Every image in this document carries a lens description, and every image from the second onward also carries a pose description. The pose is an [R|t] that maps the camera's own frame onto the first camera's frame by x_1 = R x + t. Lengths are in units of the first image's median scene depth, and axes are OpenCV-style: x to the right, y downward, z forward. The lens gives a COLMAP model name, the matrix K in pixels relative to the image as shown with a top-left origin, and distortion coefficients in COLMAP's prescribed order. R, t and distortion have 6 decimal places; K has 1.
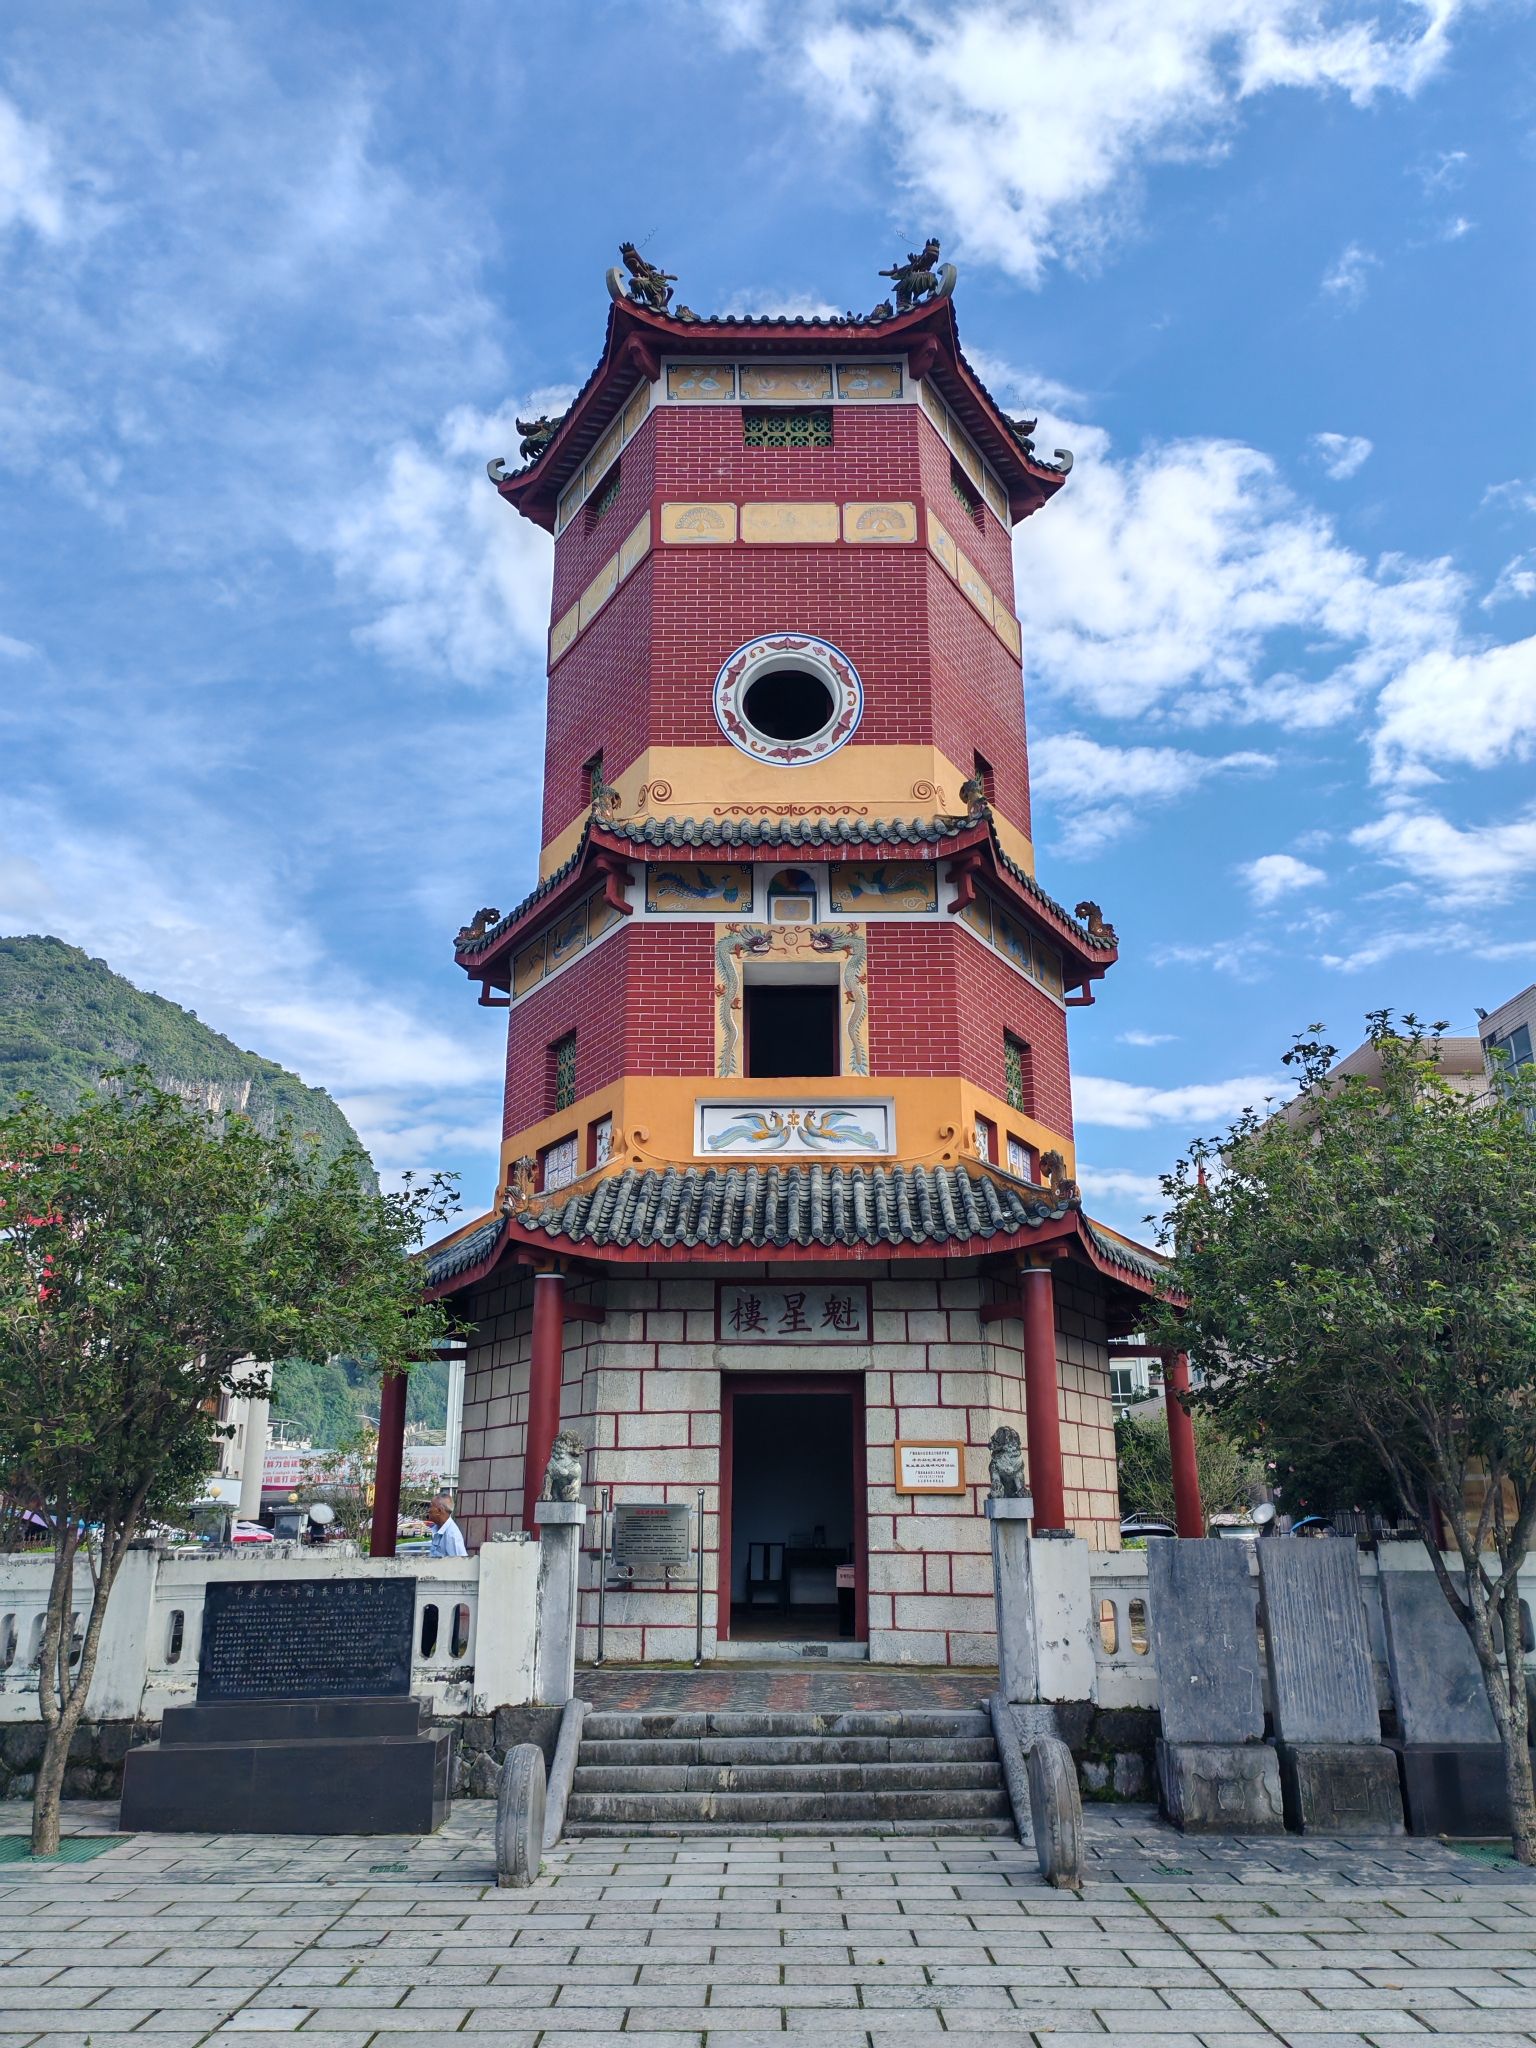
lens RADIAL K [[1561.5, 0, 779.5], [0, 1561.5, 1012.6], [0, 0, 1]] dist [0.043366, -0.001682]
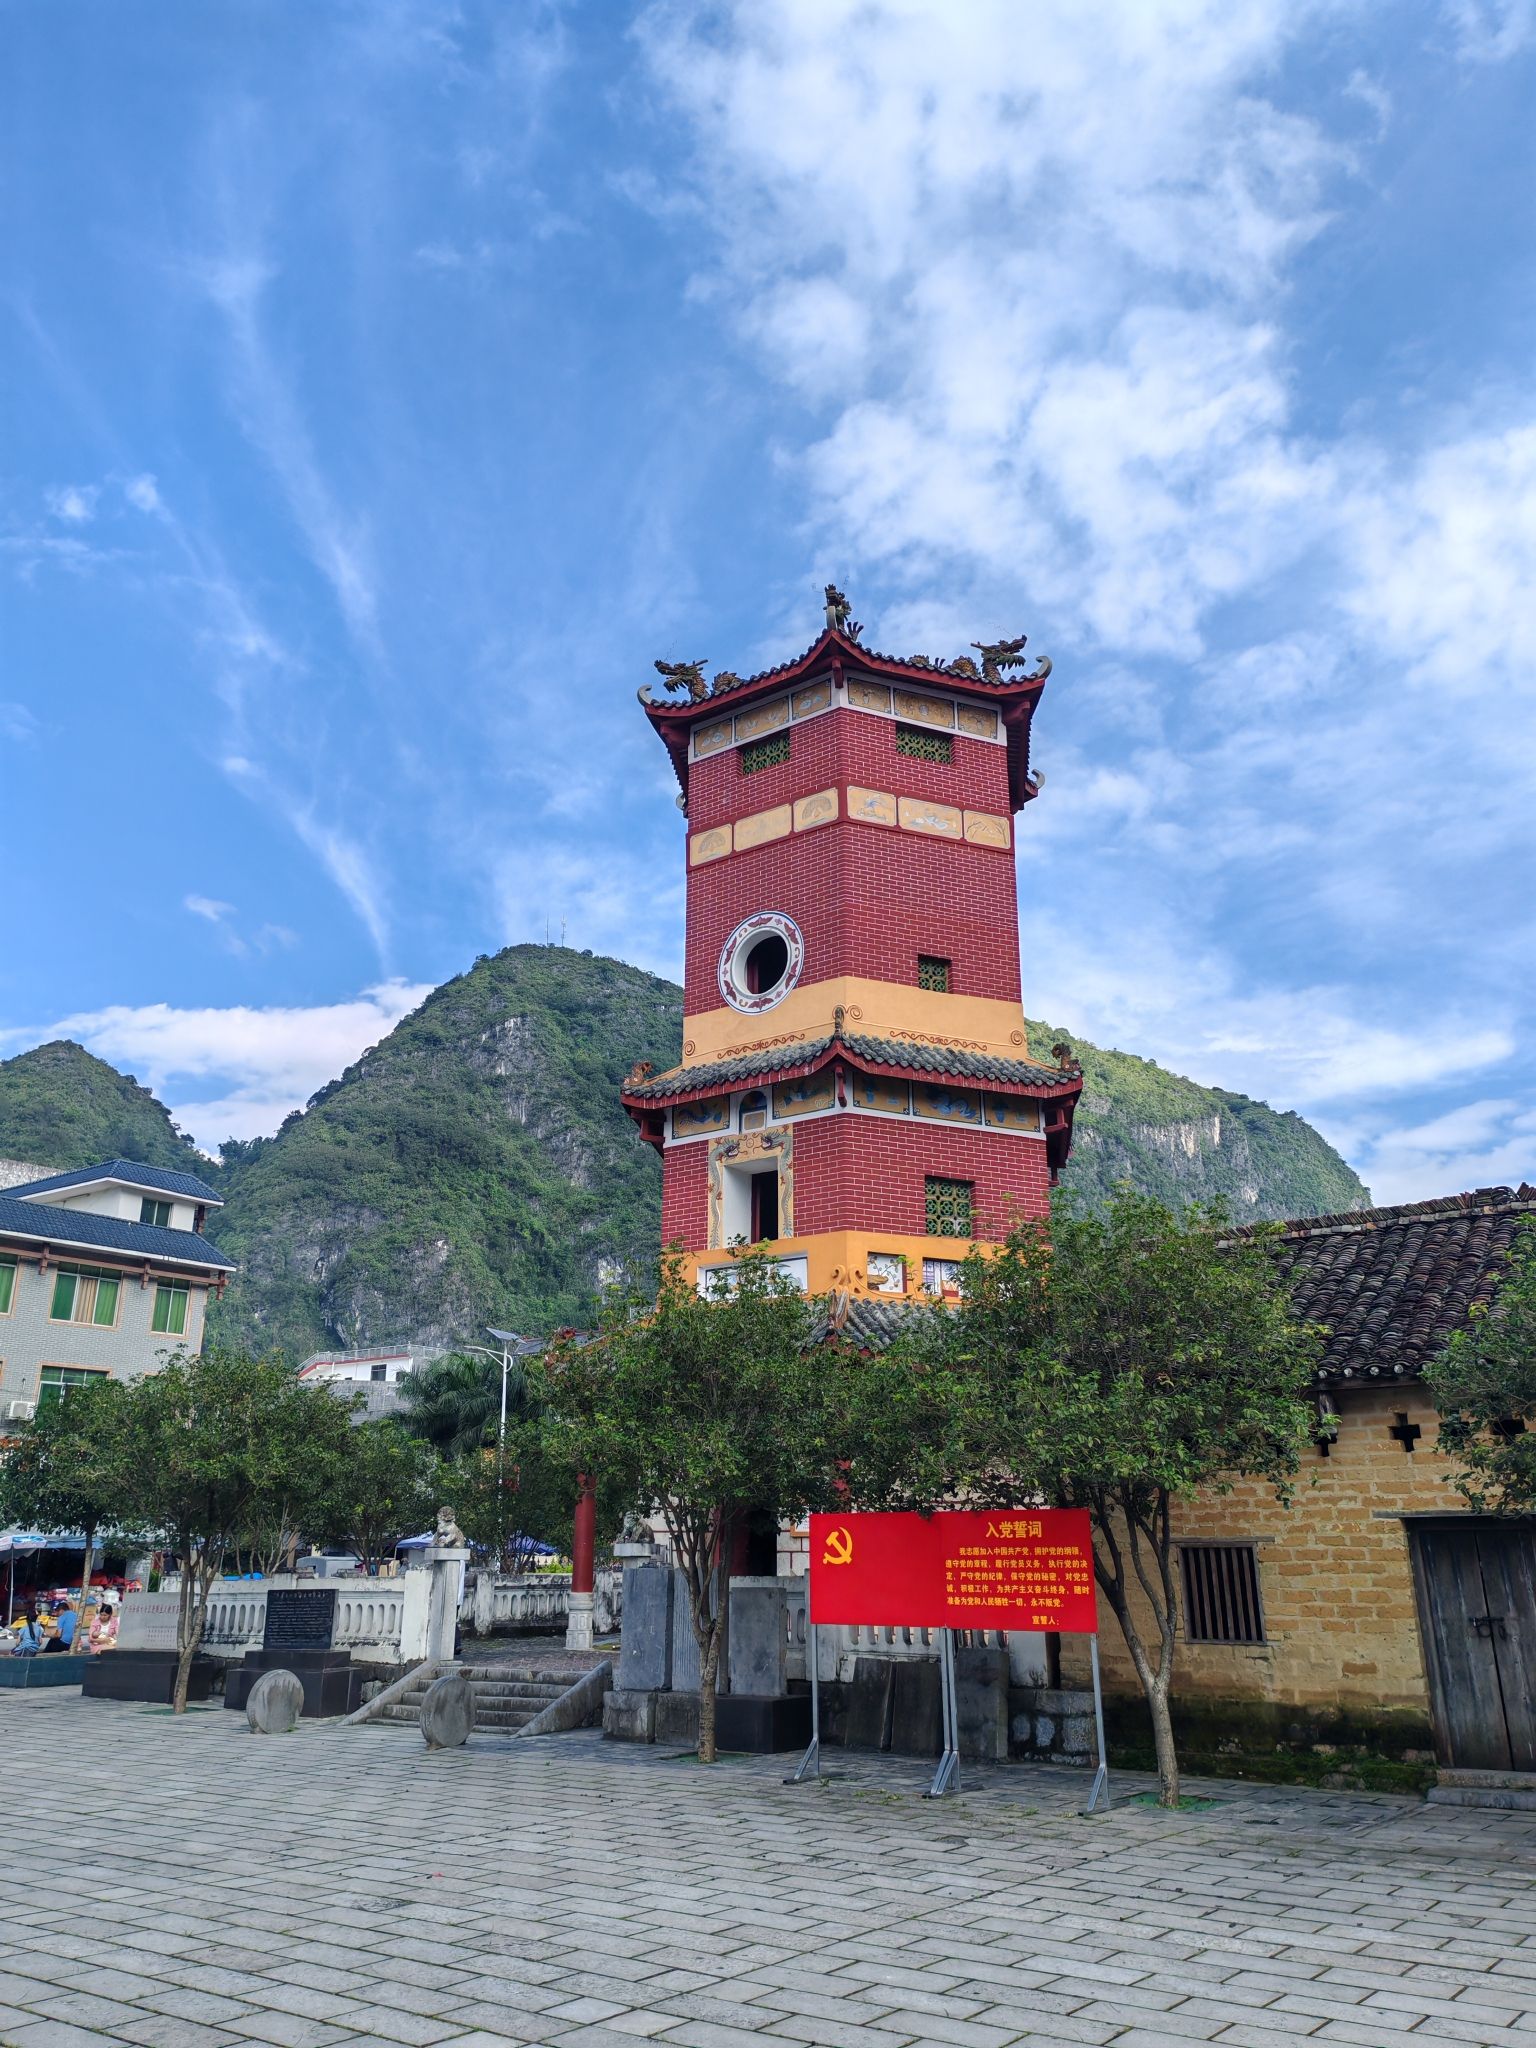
lens RADIAL K [[1561.5, 0, 779.5], [0, 1561.5, 1012.6], [0, 0, 1]] dist [0.043366, -0.001682]
pose [[0.799706, -0.198405, -0.566661, 0.862741], [0.190275, 0.978921, -0.074221, -0.053439], [0.569443, -0.048467, 0.820601, -0.149142]]
